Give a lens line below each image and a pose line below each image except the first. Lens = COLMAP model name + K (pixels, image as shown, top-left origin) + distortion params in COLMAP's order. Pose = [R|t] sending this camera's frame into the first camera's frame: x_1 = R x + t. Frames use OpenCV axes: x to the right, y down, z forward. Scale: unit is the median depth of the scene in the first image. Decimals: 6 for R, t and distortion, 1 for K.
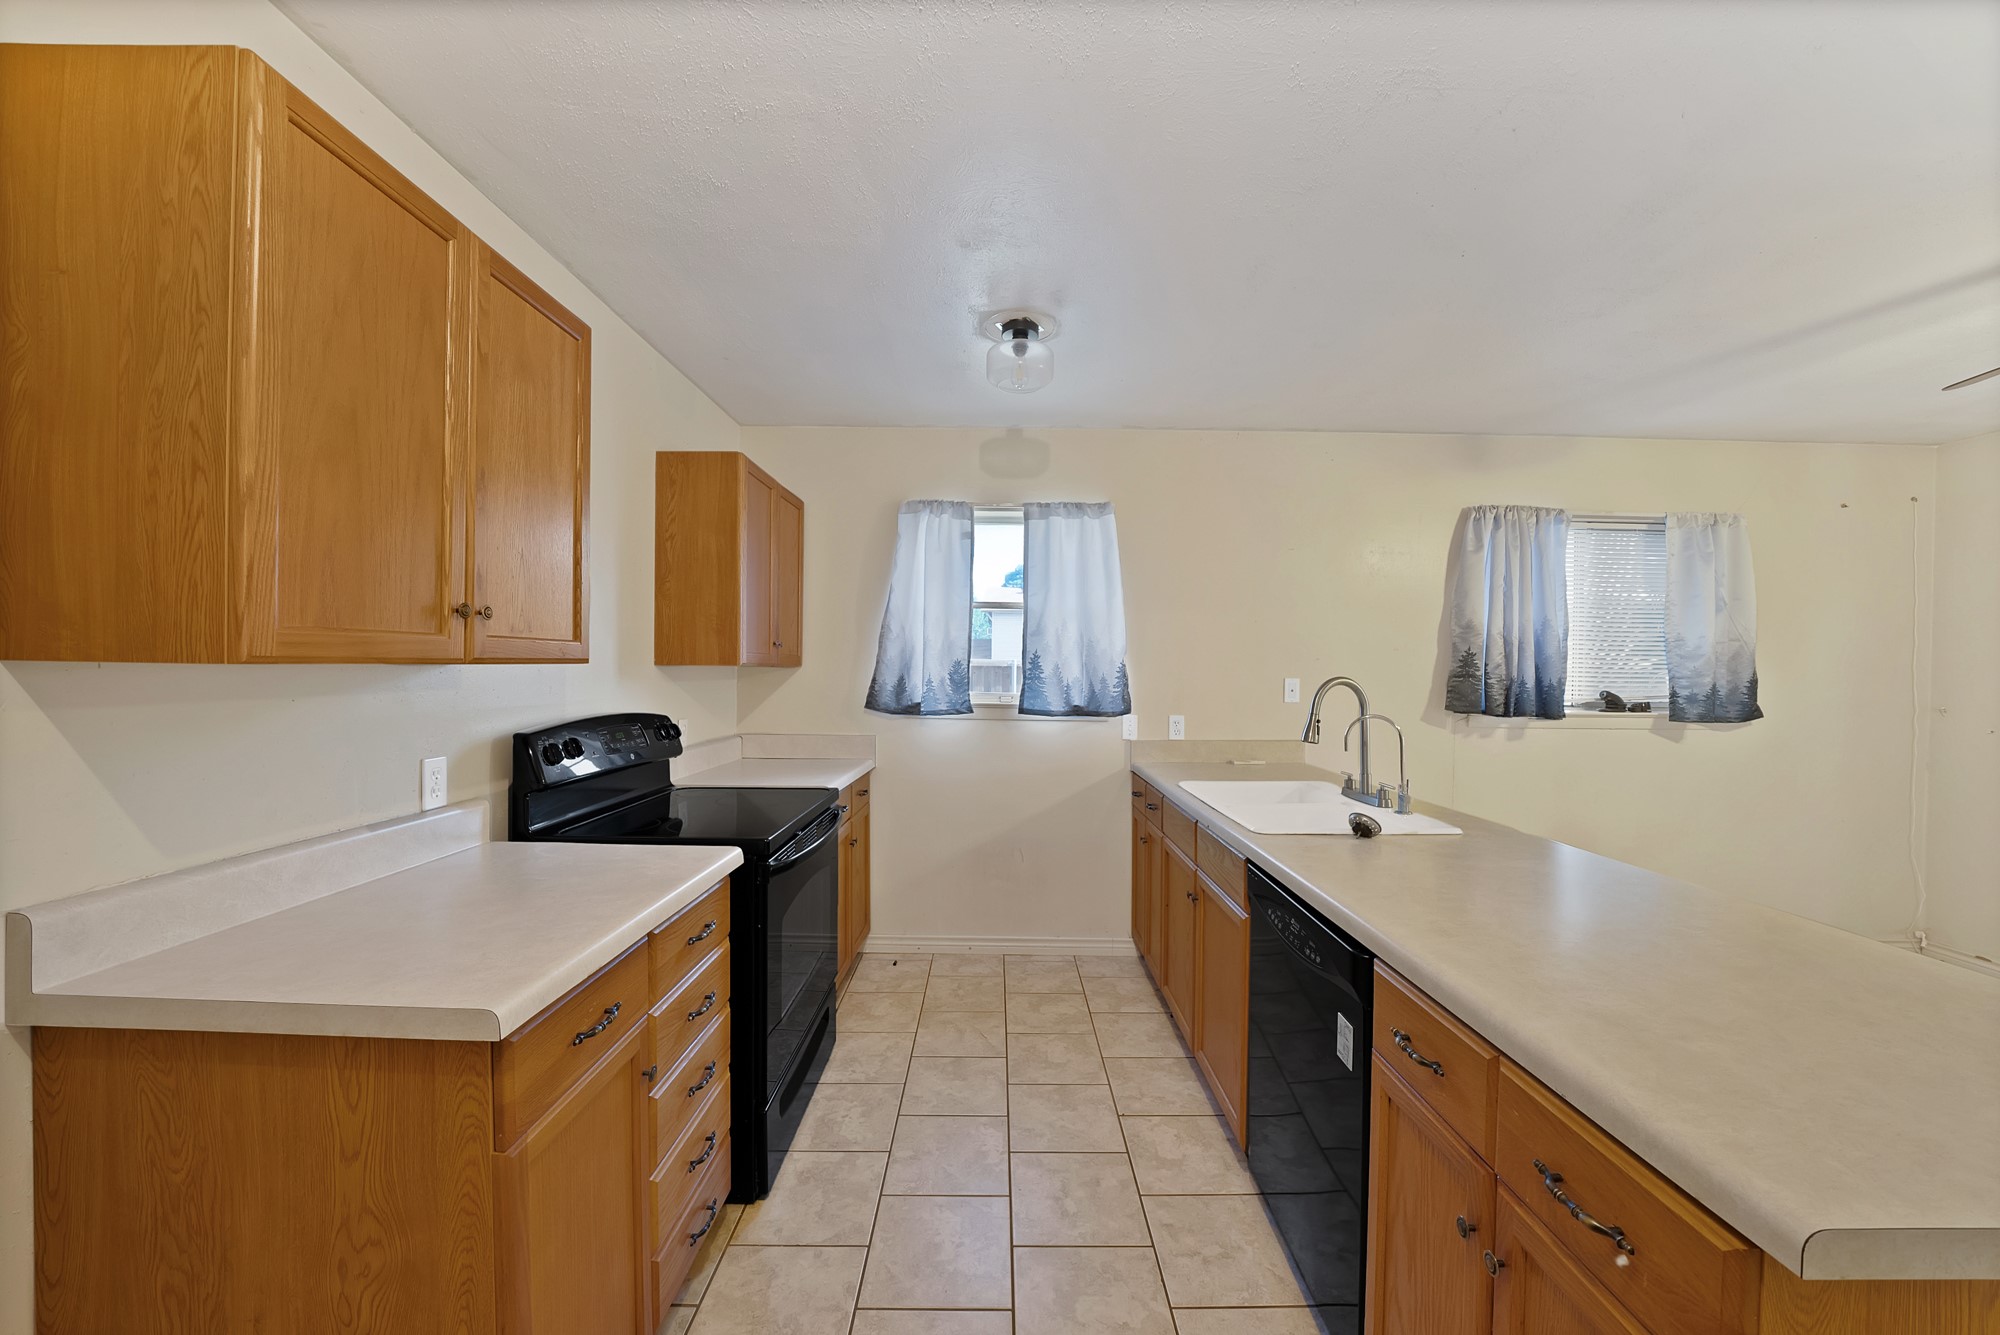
lens RADIAL K [[721.6, 0, 1014.0], [0, 721.6, 672.1], [0, 0, 1]] dist [-0.027141, 0.002635]
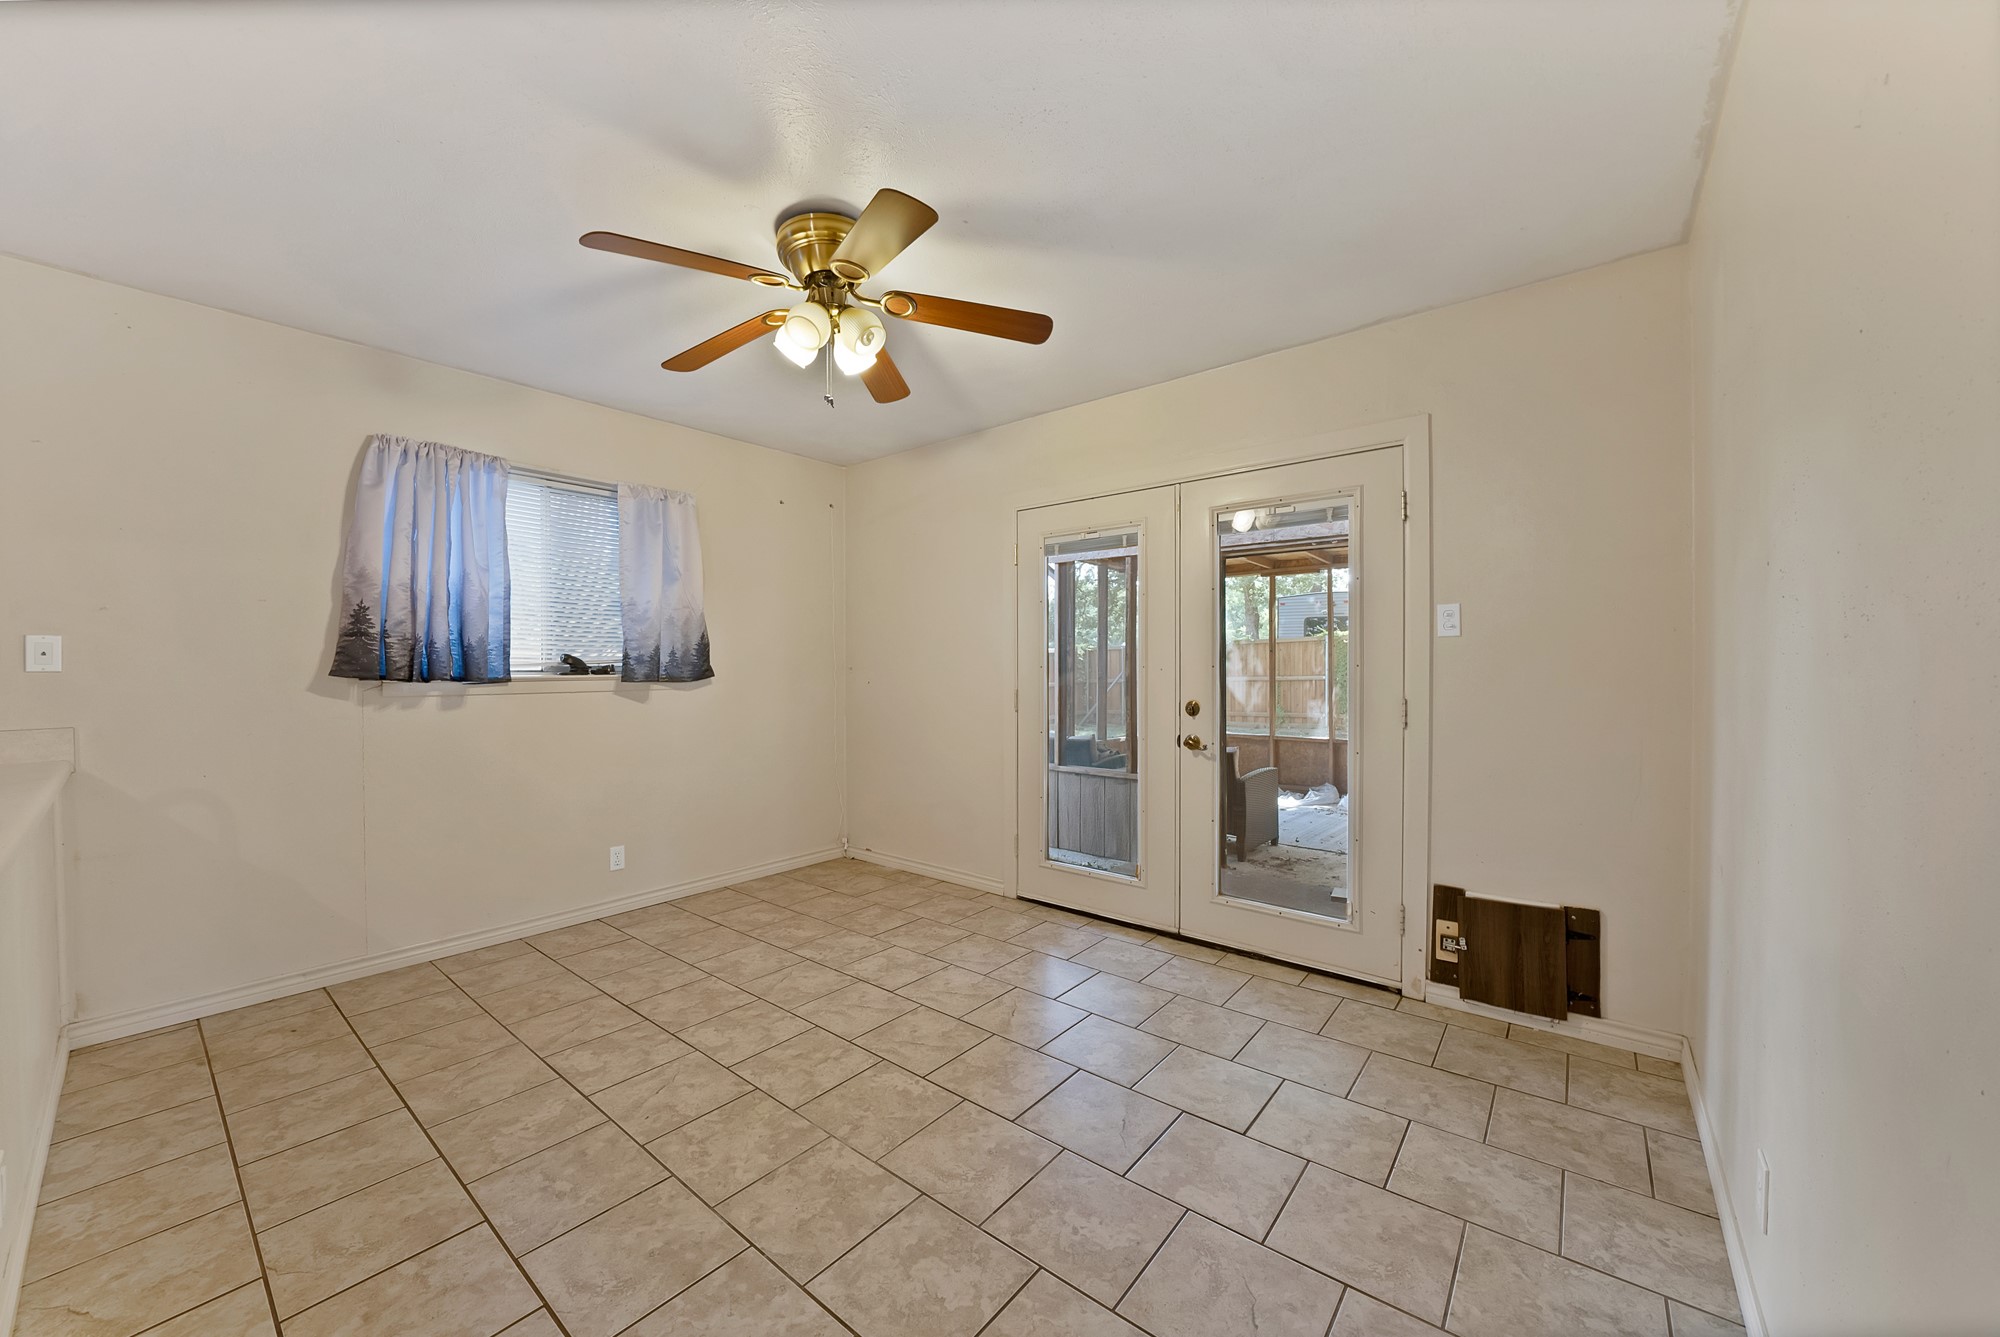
lens RADIAL K [[721.6, 0, 1011.3], [0, 721.6, 676.6], [0, 0, 1]] dist [-0.027141, 0.002635]
pose [[0.629405, -0.025470, 0.776660, 0.598005], [0.016006, 0.999676, 0.019813, 0.063604], [-0.776912, -0.000039, 0.629609, -0.135639]]
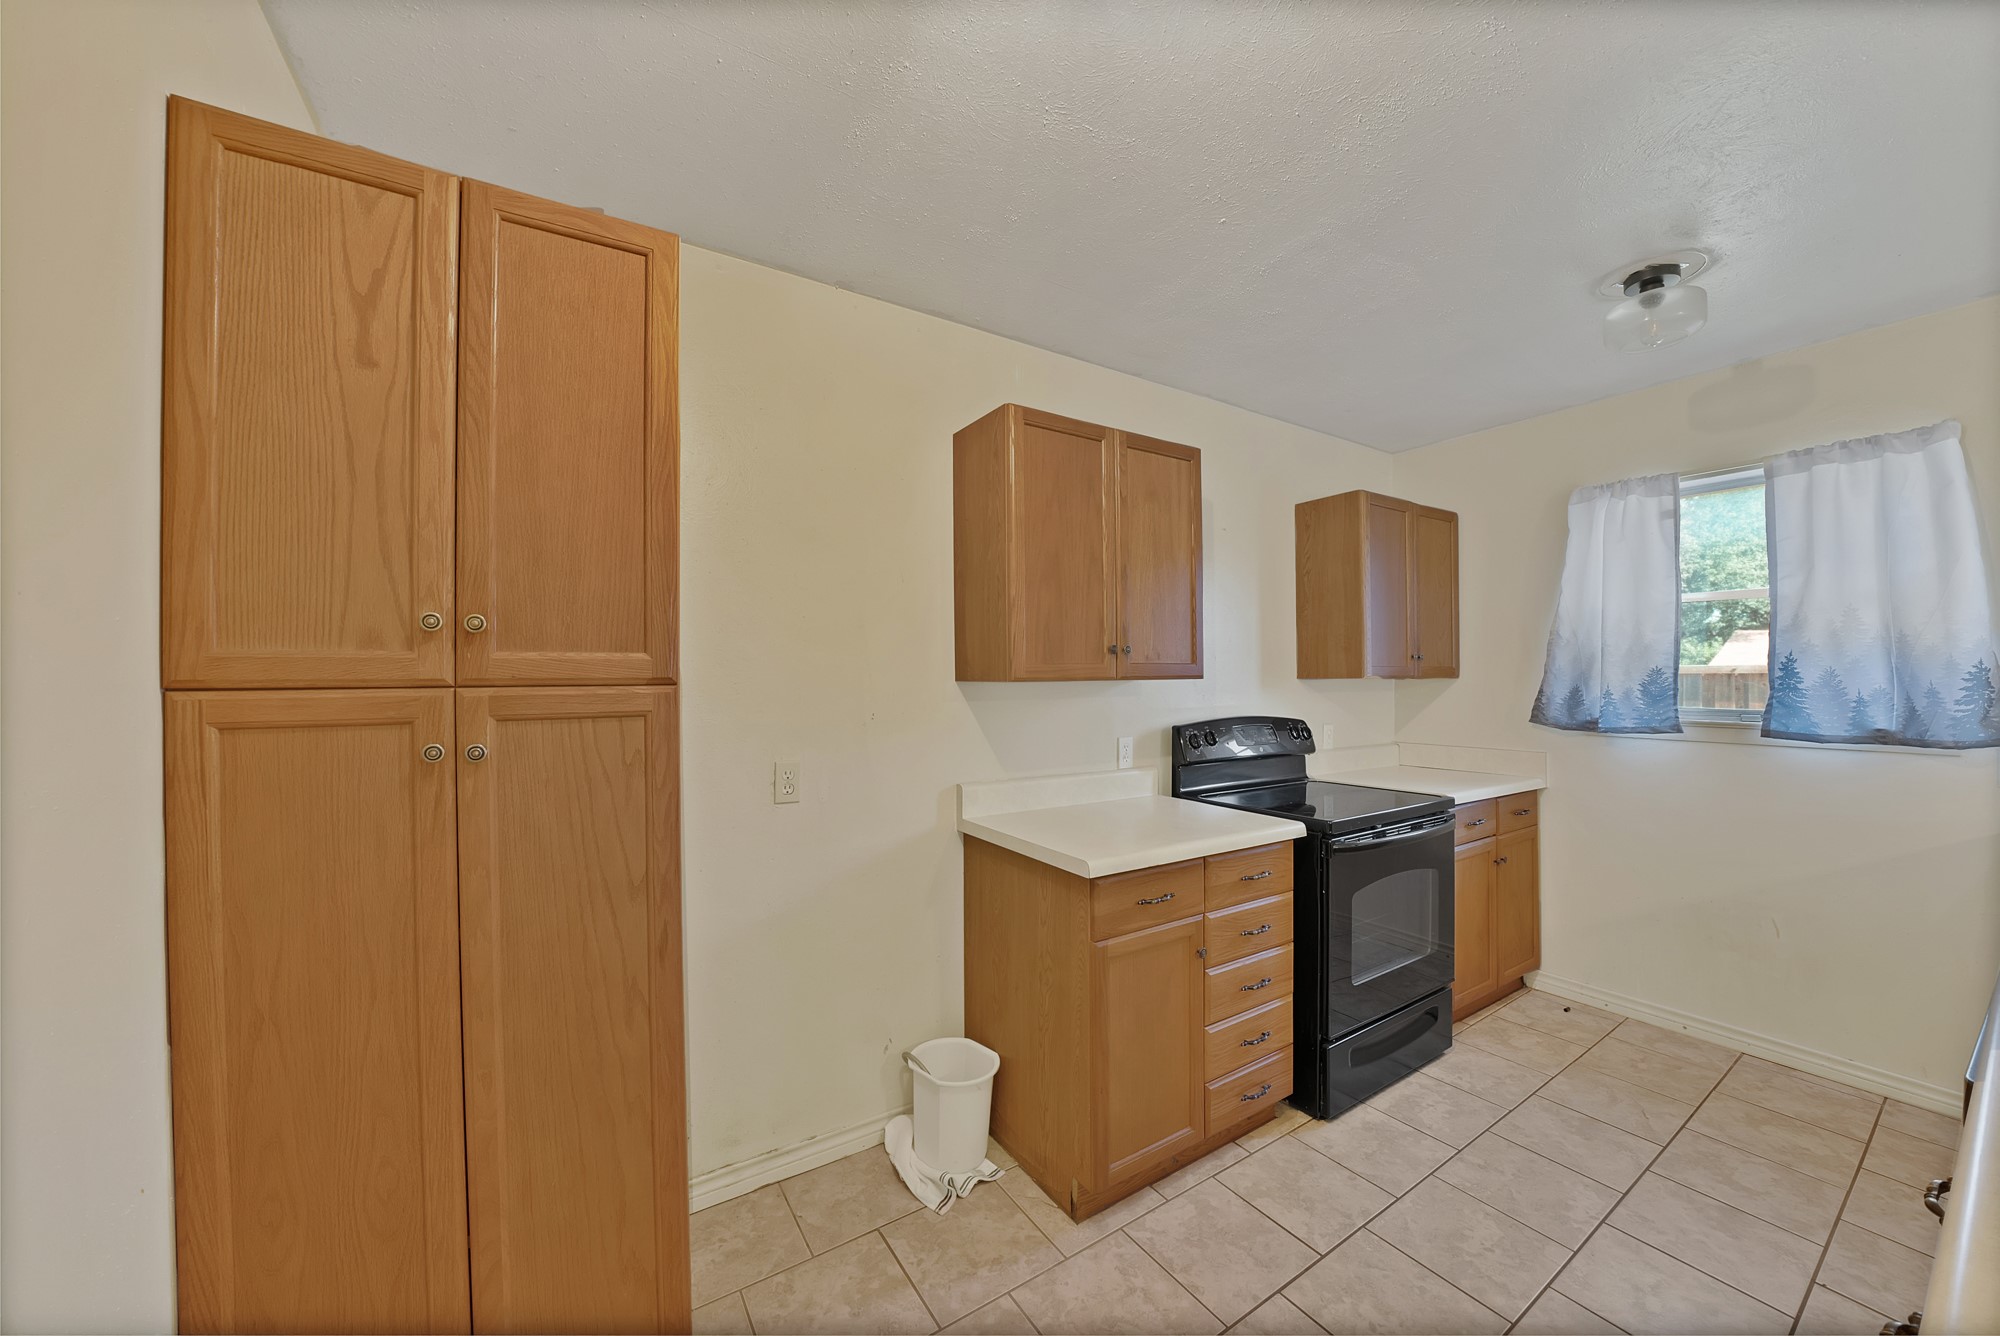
lens RADIAL K [[721.6, 0, 1003.4], [0, 721.6, 674.0], [0, 0, 1]] dist [-0.027141, 0.002635]
pose [[0.532956, -0.016607, -0.845980, 0.264546], [0.005007, 0.999852, -0.016473, 0.000285], [0.846128, 0.004544, 0.532960, -0.076289]]
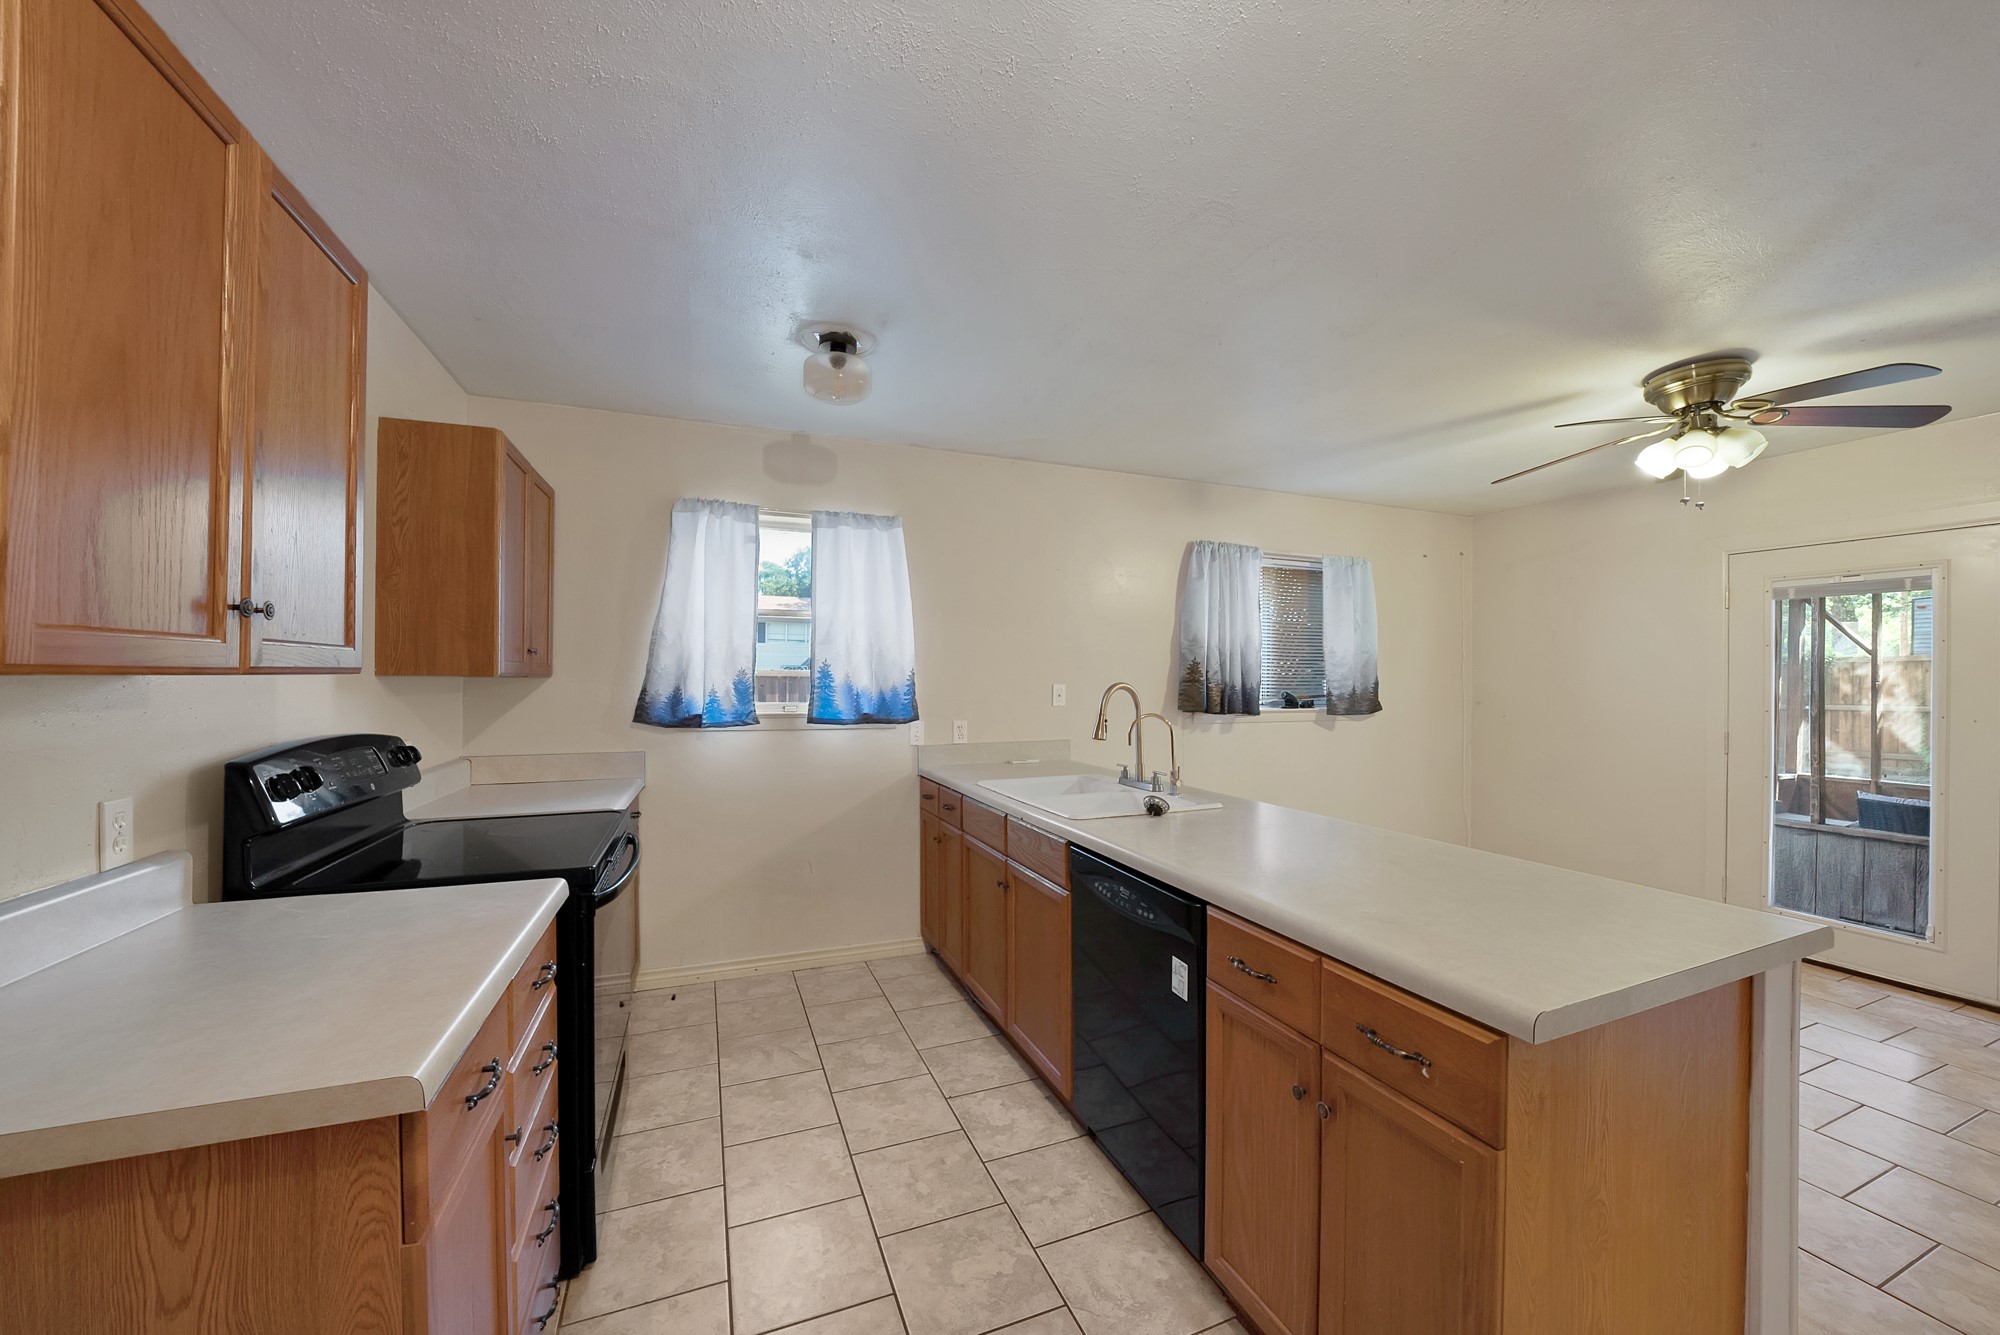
lens RADIAL K [[721.6, 0, 1013.2], [0, 721.6, 674.5], [0, 0, 1]] dist [-0.027141, 0.002635]
pose [[0.929647, -0.005014, 0.368416, -0.121740], [0.008233, 0.999940, -0.007166, 0.000690], [-0.368359, 0.009696, 0.929633, -0.022263]]
